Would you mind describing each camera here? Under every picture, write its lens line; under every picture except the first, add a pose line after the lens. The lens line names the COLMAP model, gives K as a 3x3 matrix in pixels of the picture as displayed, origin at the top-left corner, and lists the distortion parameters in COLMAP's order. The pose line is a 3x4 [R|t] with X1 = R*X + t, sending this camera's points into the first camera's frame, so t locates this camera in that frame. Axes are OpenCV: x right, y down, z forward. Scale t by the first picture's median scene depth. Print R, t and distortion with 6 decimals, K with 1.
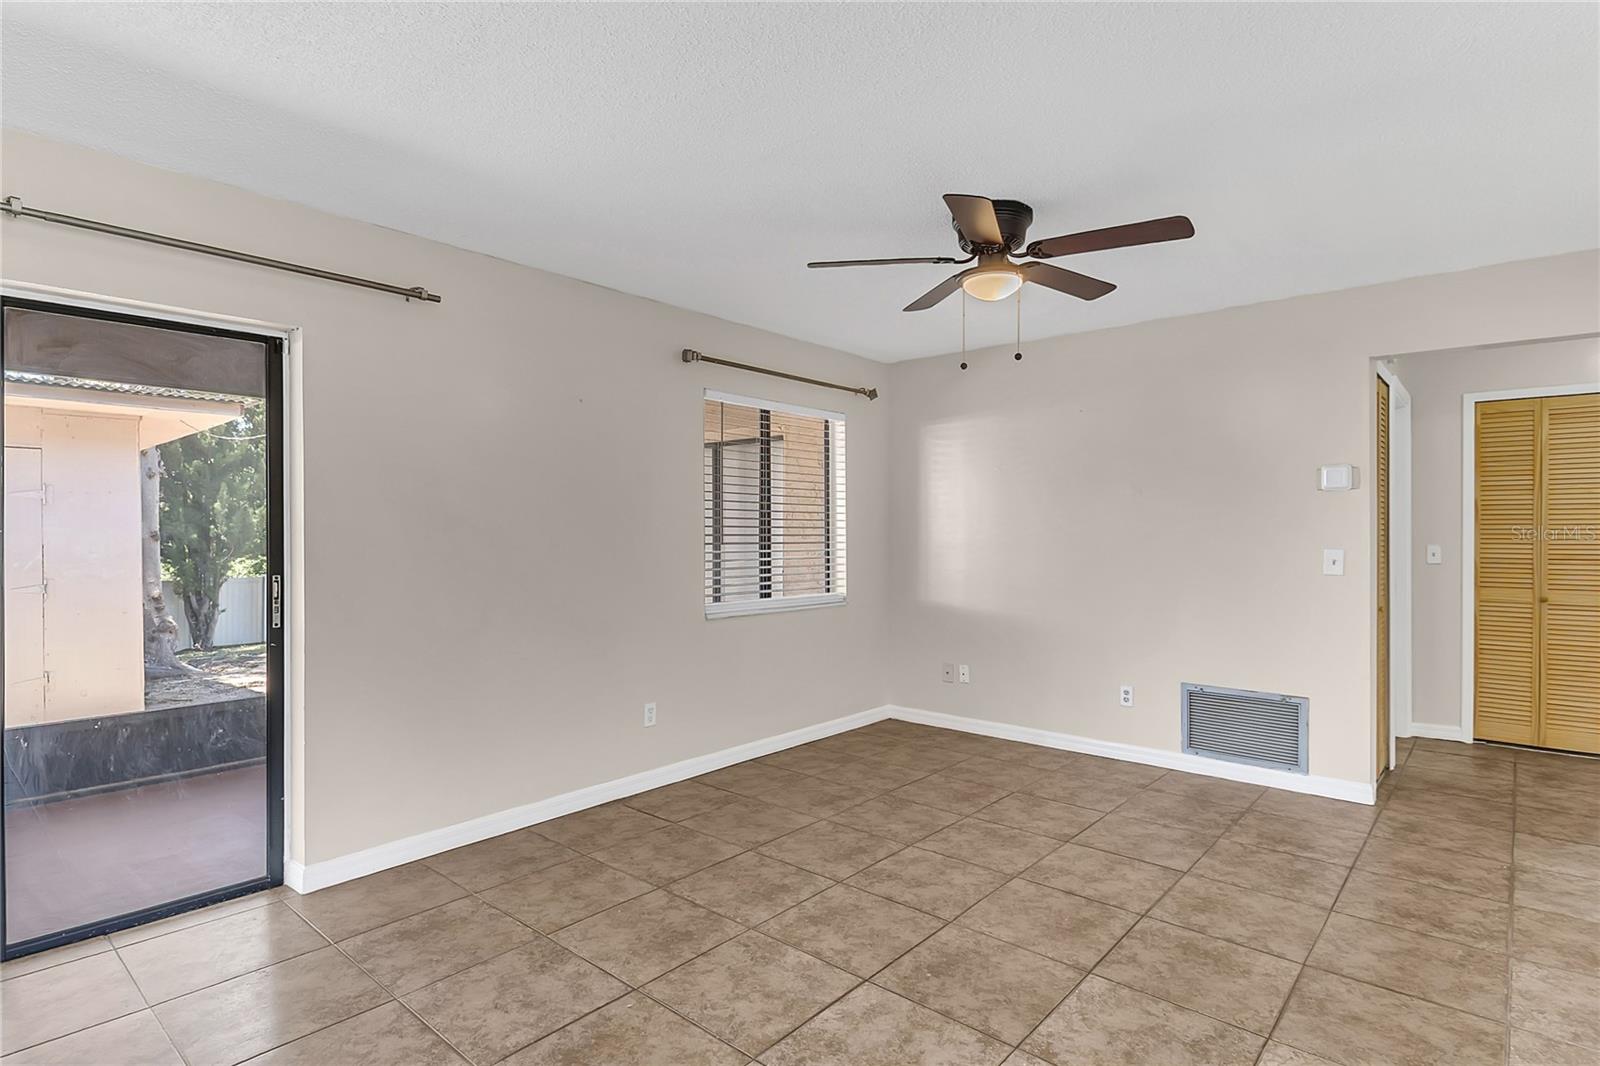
lens RADIAL K [[827.6, 0, 794.4], [0, 827.6, 526.3], [0, 0, 1]] dist [0.011138, -0.014299]
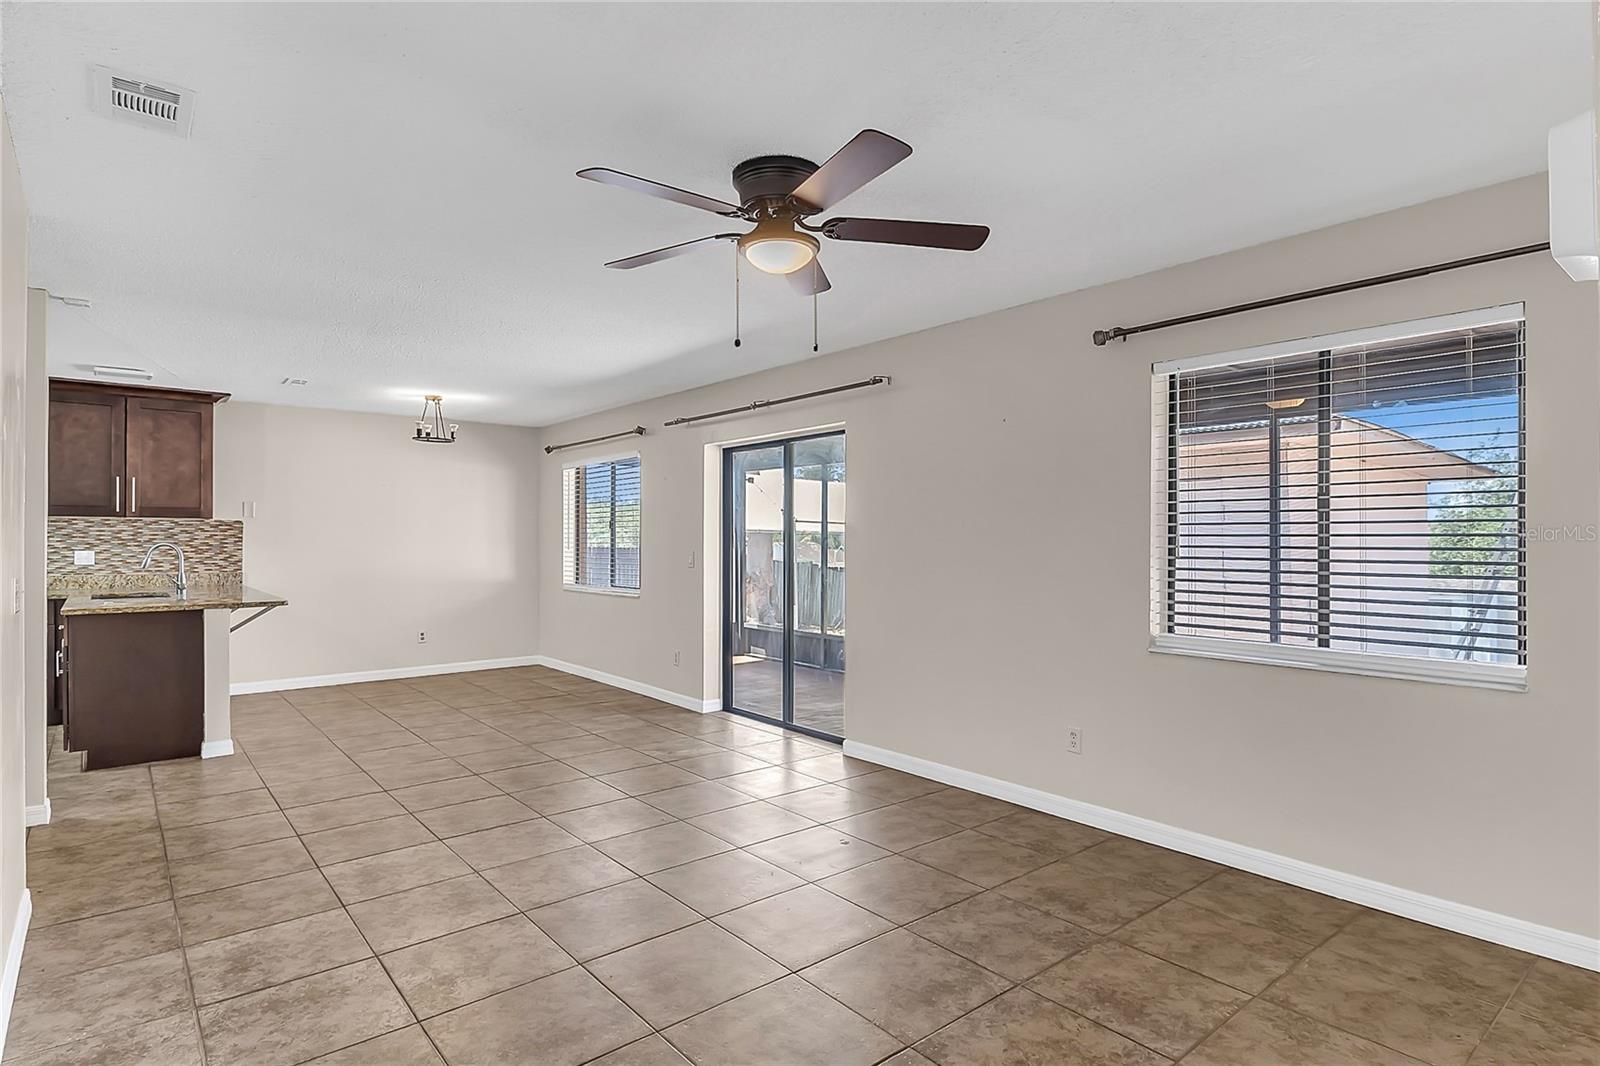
lens RADIAL K [[827.6, 0, 796.3], [0, 827.6, 535.9], [0, 0, 1]] dist [0.011138, -0.014299]
pose [[-0.157160, -0.004435, -0.987563, 1.072182], [0.004411, 0.999977, -0.005192, 0.004714], [0.987563, -0.005172, -0.157137, 1.142712]]
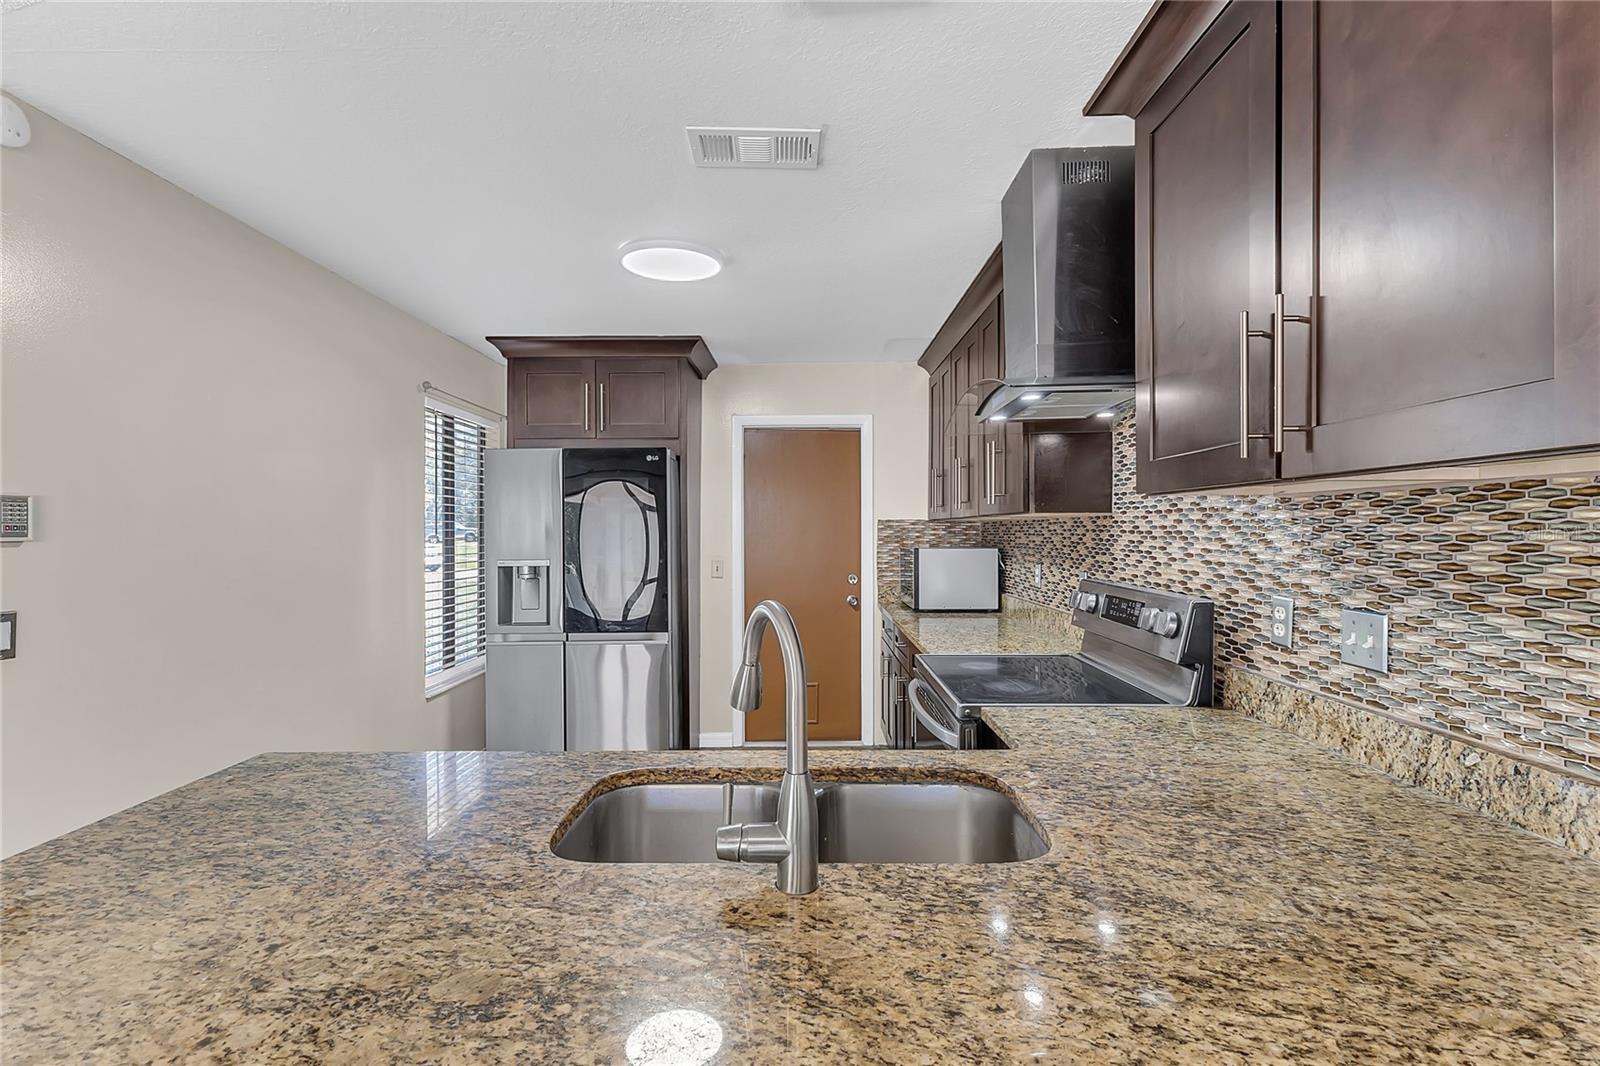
lens RADIAL K [[750.4, 0, 794.0], [0, 750.4, 531.1], [0, 0, 1]] dist [0.006196, -0.005268]
pose [[-0.655688, 0.004974, 0.755015, -0.844800], [0.001707, 0.999986, -0.005106, -0.029794], [-0.755030, -0.002059, -0.655687, -0.353509]]
